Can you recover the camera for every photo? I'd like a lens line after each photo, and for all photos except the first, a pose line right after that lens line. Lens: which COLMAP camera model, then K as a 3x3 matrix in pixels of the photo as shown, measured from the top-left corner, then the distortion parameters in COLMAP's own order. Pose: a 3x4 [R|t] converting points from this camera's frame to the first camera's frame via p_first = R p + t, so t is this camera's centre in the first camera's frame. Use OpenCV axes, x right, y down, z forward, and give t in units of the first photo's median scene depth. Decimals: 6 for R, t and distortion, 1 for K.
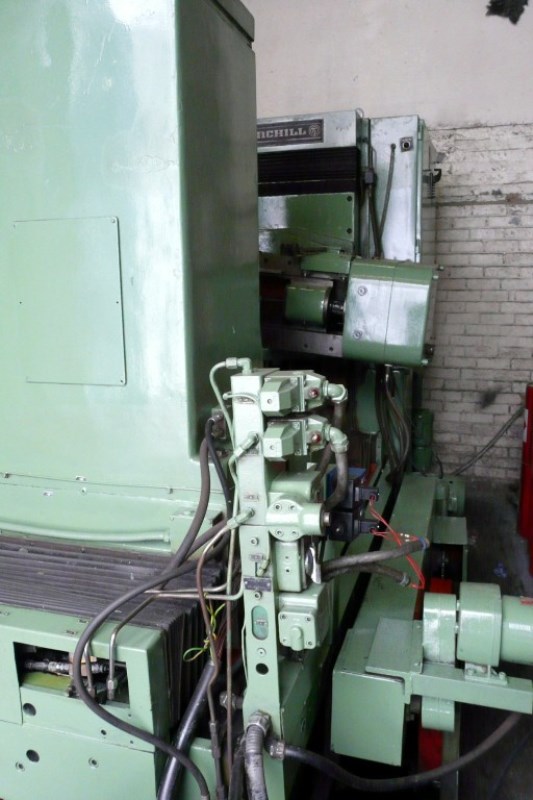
lens RADIAL K [[654.6, 0, 266.5], [0, 654.6, 400.0], [0, 0, 1]] dist [-0.081022, 0.095732]
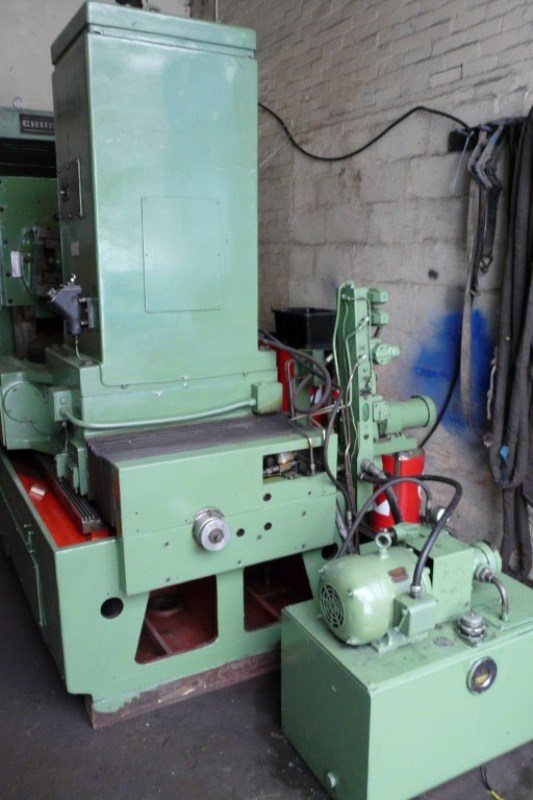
lens RADIAL K [[654.6, 0, 266.5], [0, 654.6, 400.0], [0, 0, 1]] dist [-0.081022, 0.095732]
pose [[0.687085, -0.138693, 0.713217, -0.444776], [0.123881, 0.989601, 0.073097, 0.031874], [-0.715939, 0.038130, 0.697121, -0.051947]]
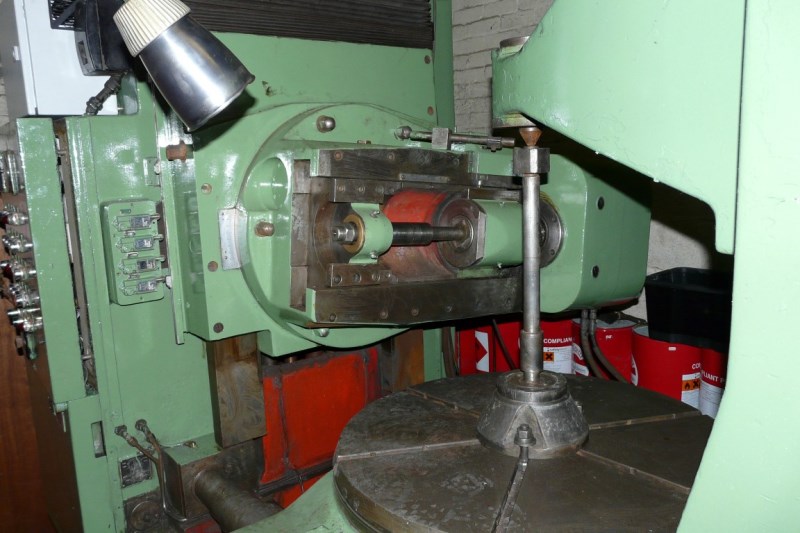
lens RADIAL K [[654.6, 0, 397.2], [0, 654.6, 255.6], [0, 0, 1]] dist [-0.081022, 0.095732]
pose [[0.573336, -0.135422, 0.808051, -0.283505], [0.182131, 0.982635, 0.035453, -0.102659], [-0.798820, 0.126845, 0.588045, 0.458209]]
